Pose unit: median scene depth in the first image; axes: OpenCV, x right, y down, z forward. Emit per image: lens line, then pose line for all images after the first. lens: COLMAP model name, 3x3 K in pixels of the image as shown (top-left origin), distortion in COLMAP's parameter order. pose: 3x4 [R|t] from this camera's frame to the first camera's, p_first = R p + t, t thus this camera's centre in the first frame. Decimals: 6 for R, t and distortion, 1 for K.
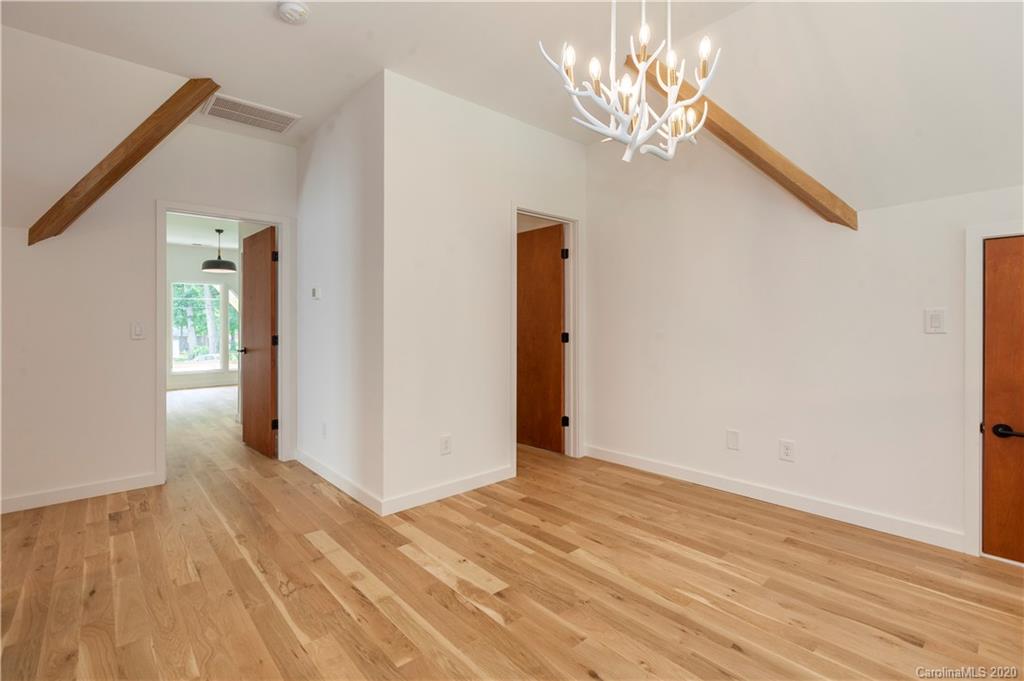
lens RADIAL K [[467.1, 0, 509.5], [0, 467.1, 330.2], [0, 0, 1]] dist [0.001981, -0.000482]
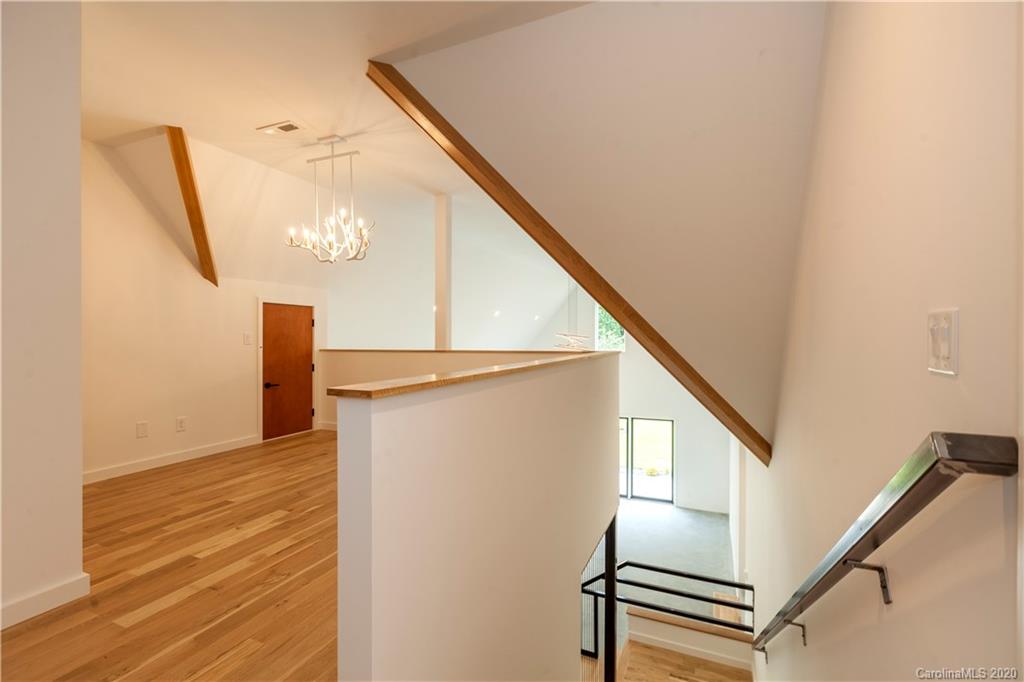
lens RADIAL K [[467.1, 0, 509.4], [0, 467.1, 341.4], [0, 0, 1]] dist [0.001981, -0.000482]
pose [[-0.433393, 0.003972, 0.901196, -1.562025], [0.012614, 0.999919, 0.001659, 0.004769], [-0.901117, 0.012087, -0.433408, 0.900407]]
